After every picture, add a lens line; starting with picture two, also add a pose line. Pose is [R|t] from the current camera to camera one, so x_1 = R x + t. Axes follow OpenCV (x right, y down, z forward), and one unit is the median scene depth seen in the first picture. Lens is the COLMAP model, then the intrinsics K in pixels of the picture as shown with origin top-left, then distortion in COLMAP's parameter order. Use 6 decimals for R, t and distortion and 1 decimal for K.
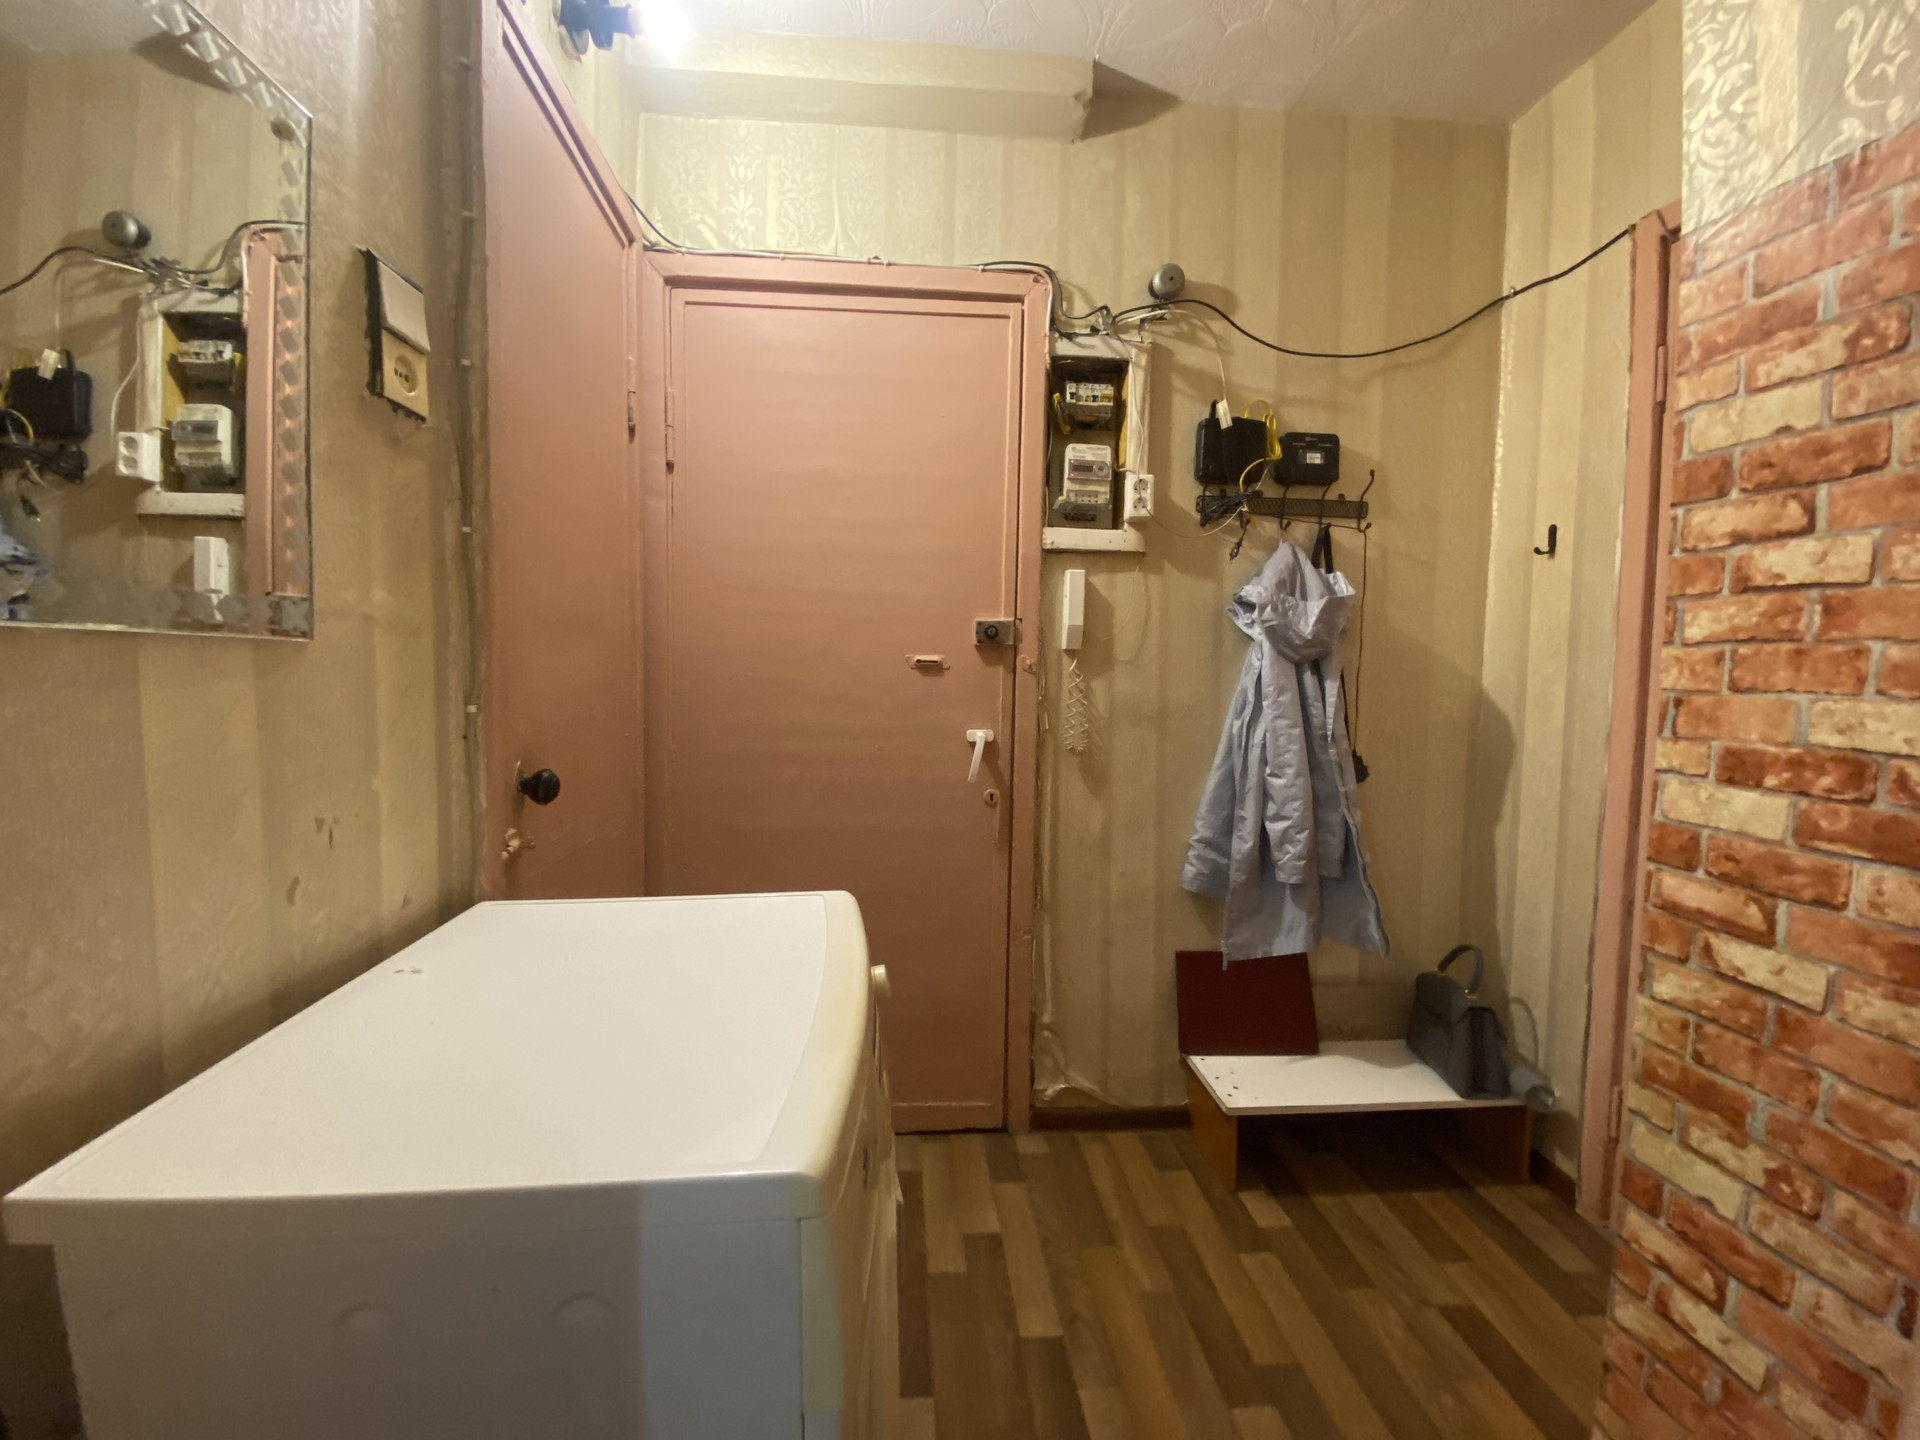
lens RADIAL K [[776.6, 0, 954.9], [0, 776.6, 726.2], [0, 0, 1]] dist [0.012207, -0.016276]
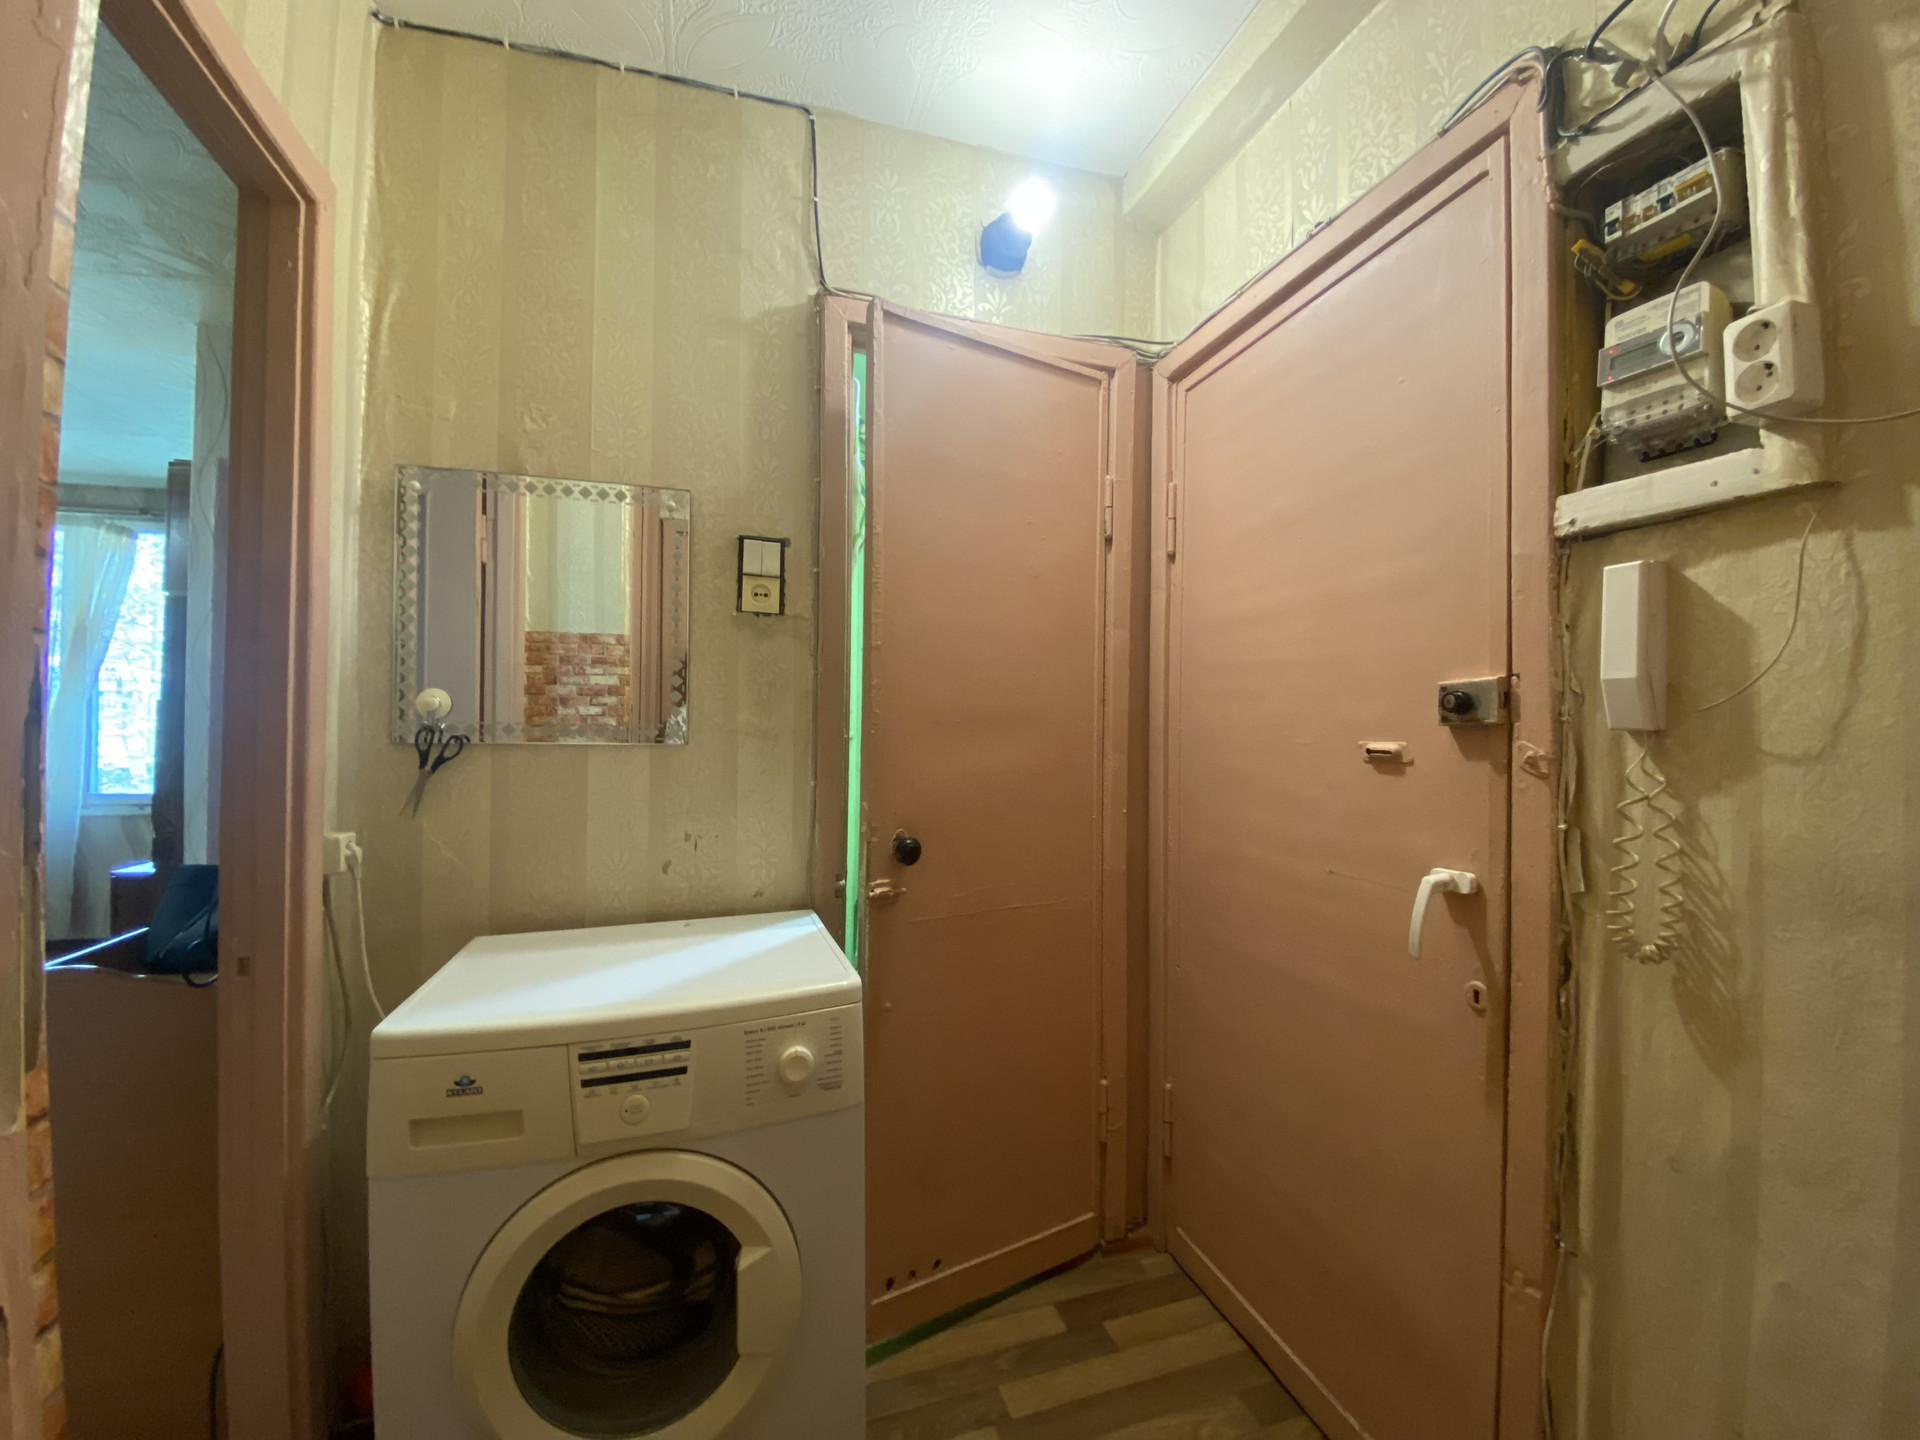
lens RADIAL K [[782.3, 0, 959.7], [0, 782.3, 711.2], [0, 0, 1]] dist [-0.000914, -0.014637]
pose [[0.229439, -0.038393, -0.972566, 0.532086], [-0.075527, 0.995507, -0.057116, -0.053921], [0.970388, 0.086560, 0.225508, 0.514363]]
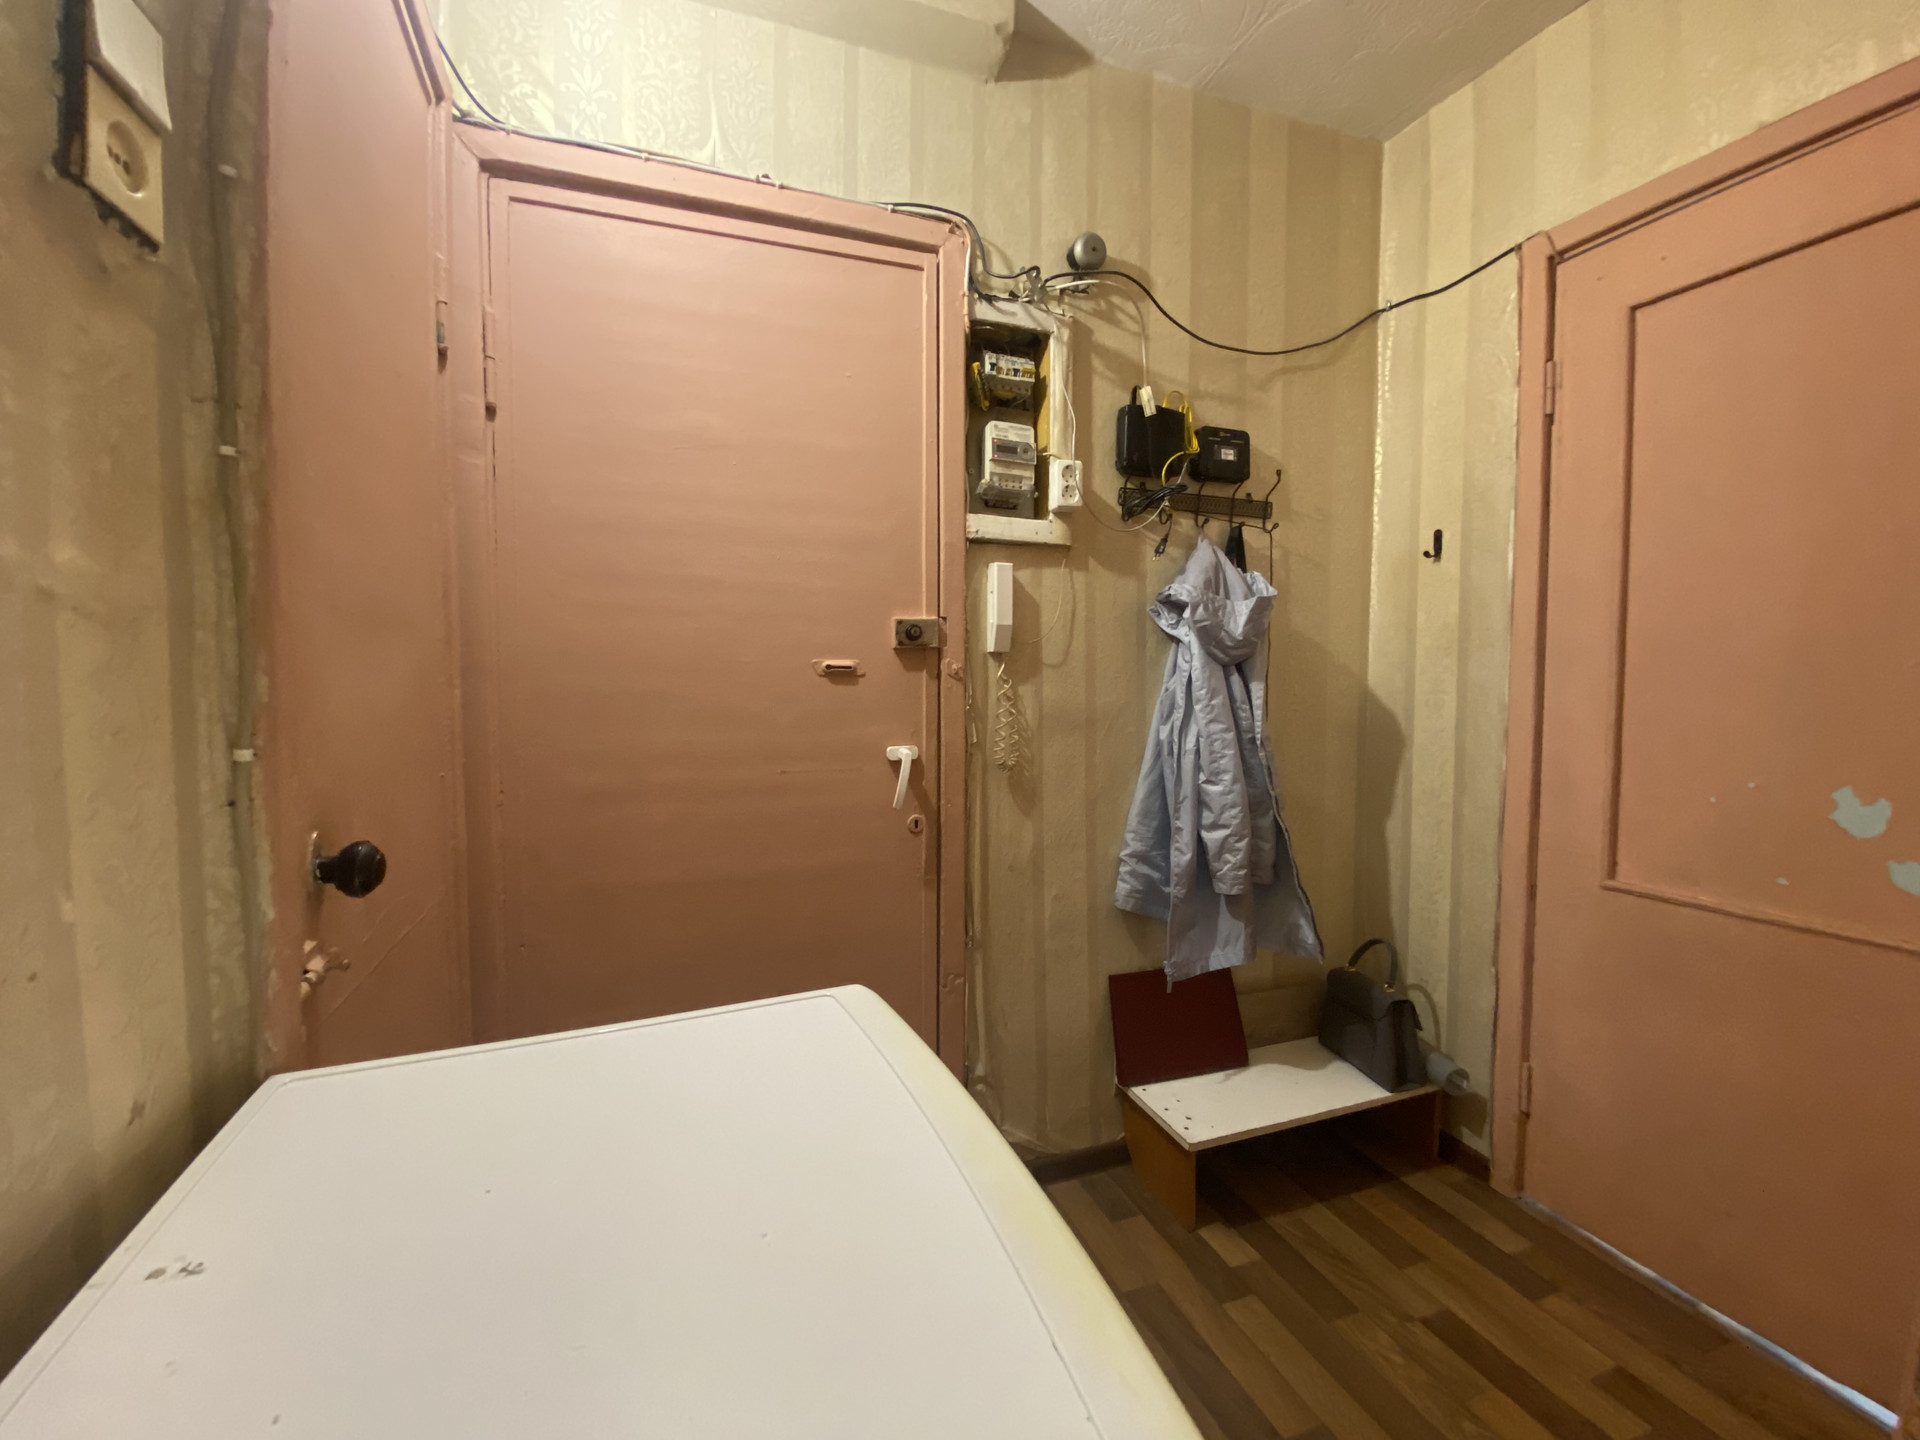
lens RADIAL K [[776.6, 0, 954.9], [0, 776.6, 726.2], [0, 0, 1]] dist [0.012207, -0.016276]
pose [[0.964603, -0.031399, 0.261831, -0.138914], [0.033269, 0.999443, -0.002709, -0.013525], [-0.261601, 0.011324, 0.965110, 0.159657]]
